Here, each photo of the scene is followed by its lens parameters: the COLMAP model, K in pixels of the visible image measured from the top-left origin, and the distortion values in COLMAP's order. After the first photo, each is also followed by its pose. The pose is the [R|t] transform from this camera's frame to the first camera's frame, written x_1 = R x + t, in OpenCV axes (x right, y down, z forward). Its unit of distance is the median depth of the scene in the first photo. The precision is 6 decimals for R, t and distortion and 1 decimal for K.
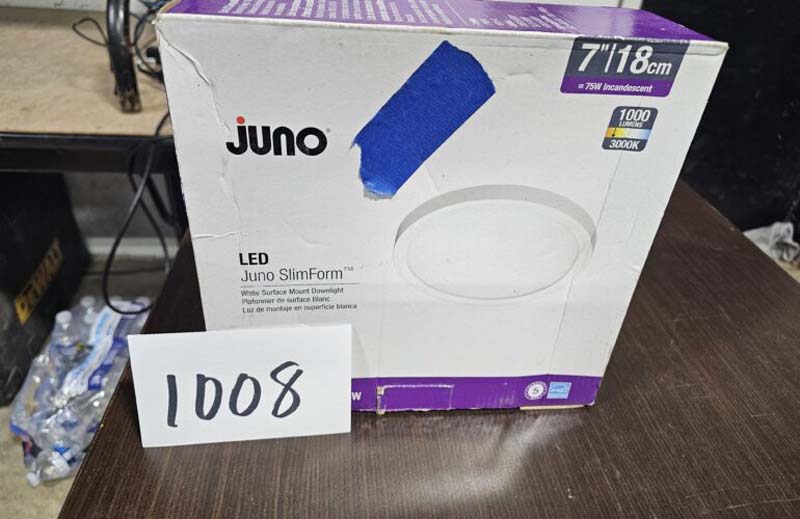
lens RADIAL K [[546.8, 0, 383.4], [0, 546.8, 261.6], [0, 0, 1]] dist [0.019106, -0.014464]
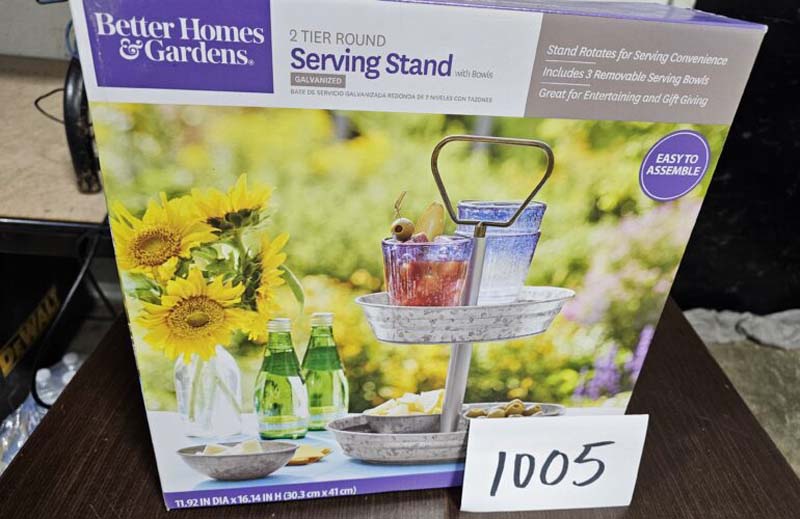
lens RADIAL K [[546.8, 0, 397.2], [0, 546.8, 265.8], [0, 0, 1]] dist [0.019106, -0.014464]
pose [[0.996849, 0.057391, -0.054751, 0.087751], [-0.059452, 0.997553, -0.036780, -0.098631], [0.052506, 0.039919, 0.997822, 0.063018]]
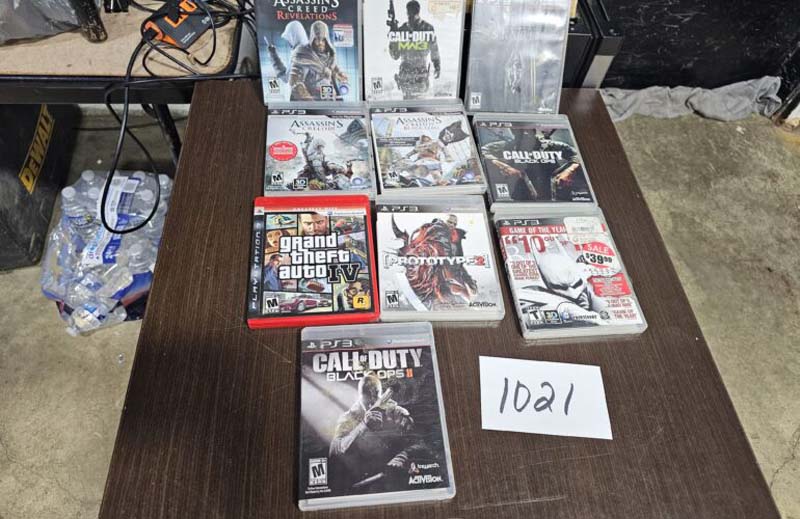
lens RADIAL K [[546.8, 0, 394.2], [0, 546.8, 262.3], [0, 0, 1]] dist [0.019106, -0.014464]
pose [[0.999903, 0.008919, 0.010738, 0.057734], [-0.012219, 0.931150, 0.364432, -0.185998], [-0.006748, -0.364528, 0.931168, -0.074952]]
